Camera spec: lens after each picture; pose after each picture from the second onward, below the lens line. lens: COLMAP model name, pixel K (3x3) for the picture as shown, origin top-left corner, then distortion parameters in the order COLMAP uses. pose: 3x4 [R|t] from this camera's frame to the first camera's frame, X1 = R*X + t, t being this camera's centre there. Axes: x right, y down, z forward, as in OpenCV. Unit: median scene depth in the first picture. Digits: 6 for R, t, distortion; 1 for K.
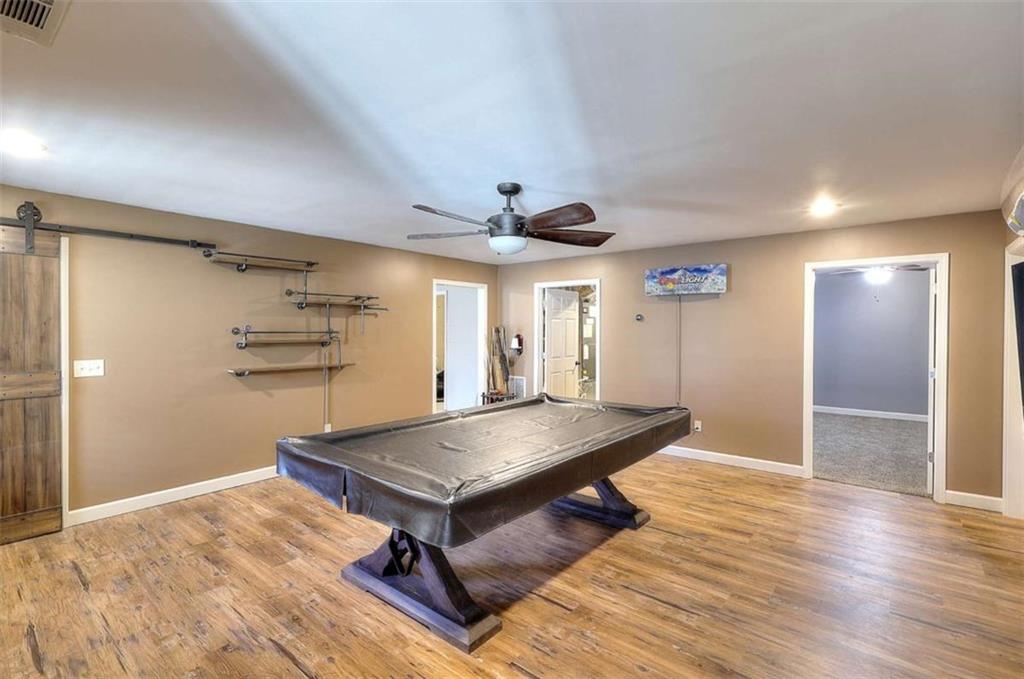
lens RADIAL K [[477.2, 0, 512.0], [0, 477.2, 339.5], [0, 0, 1]] dist [-0.001794, 0.000079]
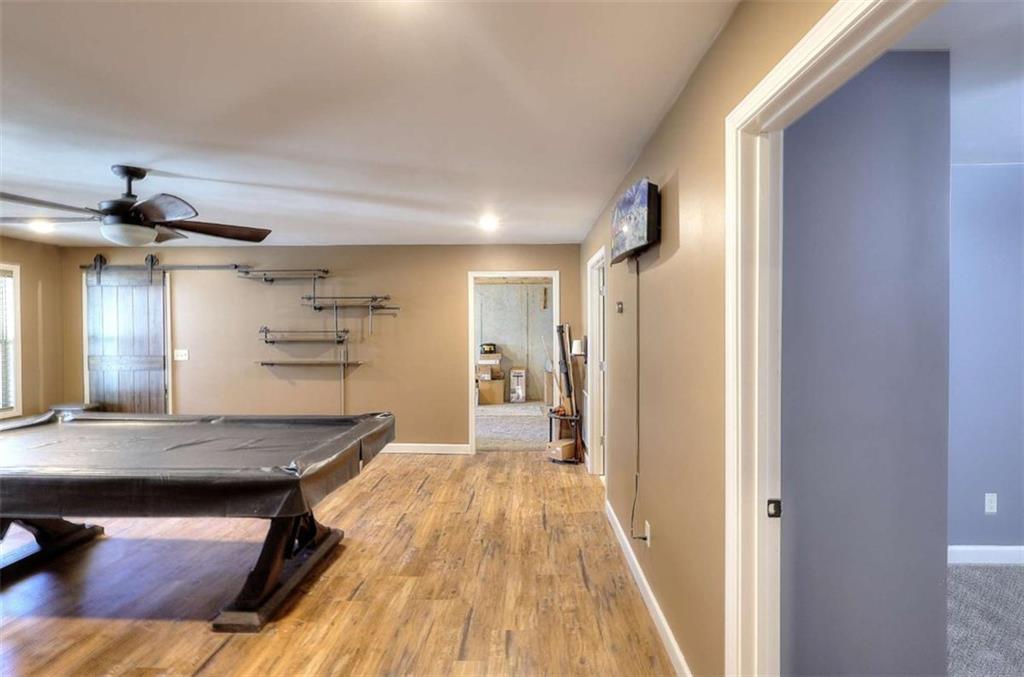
lens RADIAL K [[477.2, 0, 512.0], [0, 477.2, 338.5], [0, 0, 1]] dist [-0.001794, 0.000079]
pose [[0.608288, 0.014192, -0.793590, 0.742639], [-0.012823, 0.999885, 0.008053, -0.014299], [0.793613, 0.005278, 0.608400, 0.663249]]
